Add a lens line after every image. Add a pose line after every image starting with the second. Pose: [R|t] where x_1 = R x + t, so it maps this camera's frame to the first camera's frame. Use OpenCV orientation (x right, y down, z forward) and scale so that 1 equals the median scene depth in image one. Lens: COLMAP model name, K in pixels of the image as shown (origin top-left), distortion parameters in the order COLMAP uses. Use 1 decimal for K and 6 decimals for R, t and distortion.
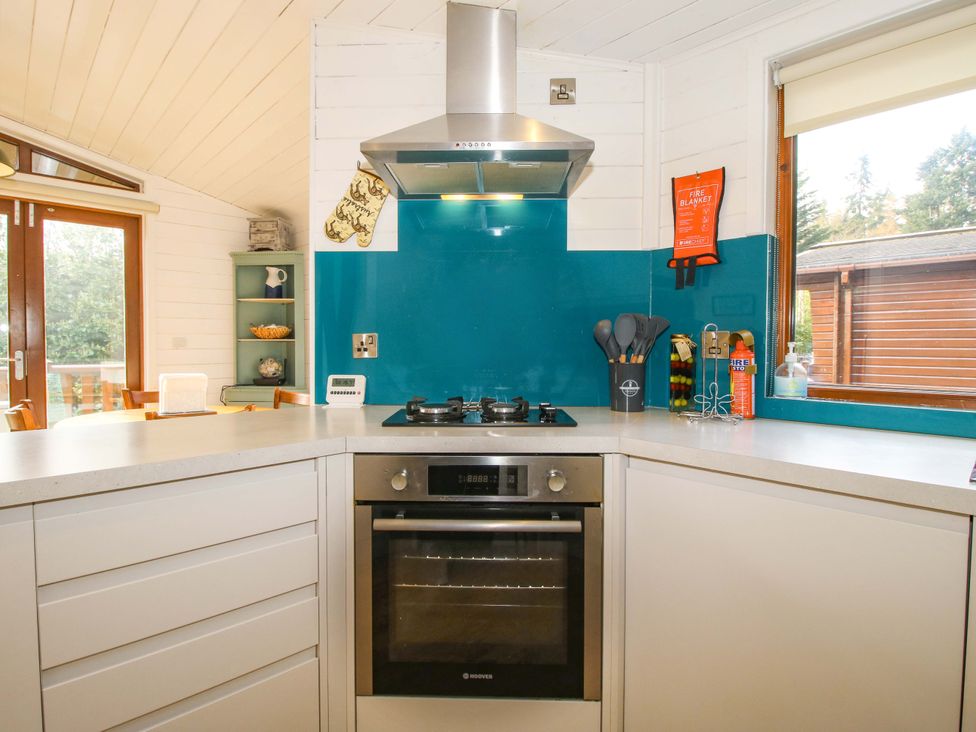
lens RADIAL K [[508.0, 0, 483.0], [0, 508.0, 356.2], [0, 0, 1]] dist [0.003851, -0.014539]
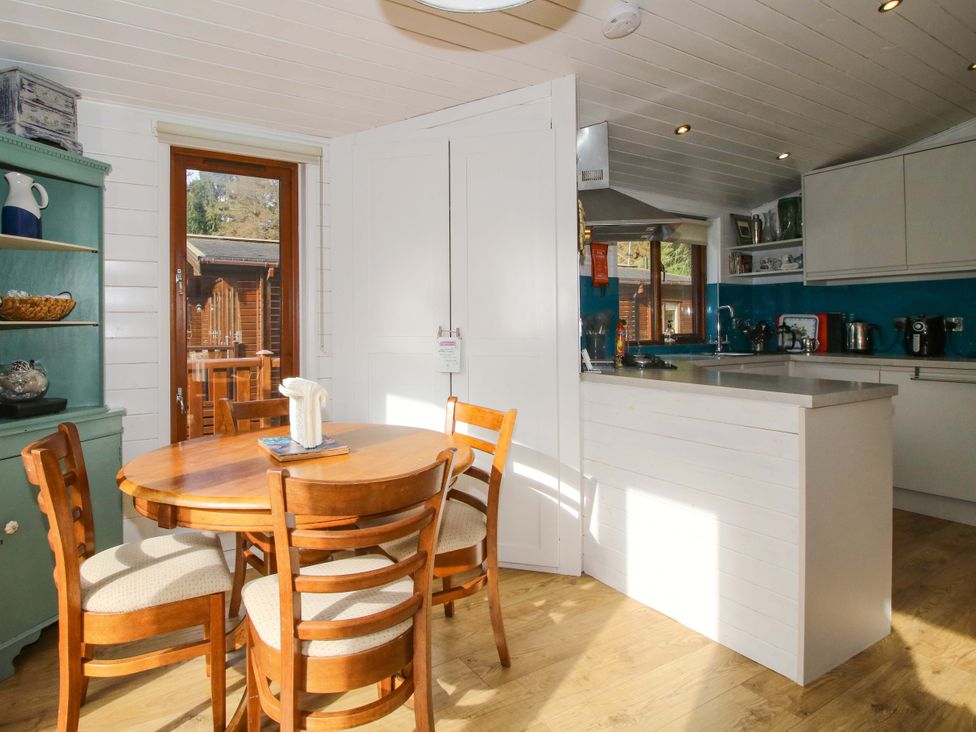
lens RADIAL K [[557.8, 0, 433.6], [0, 557.8, 321.6], [0, 0, 1]] dist [0.001353, -0.013906]
pose [[0.224596, 0.001698, 0.974451, -0.862951], [0.031637, 0.999459, -0.009033, -0.016265], [-0.973938, 0.032857, 0.224420, 0.505999]]
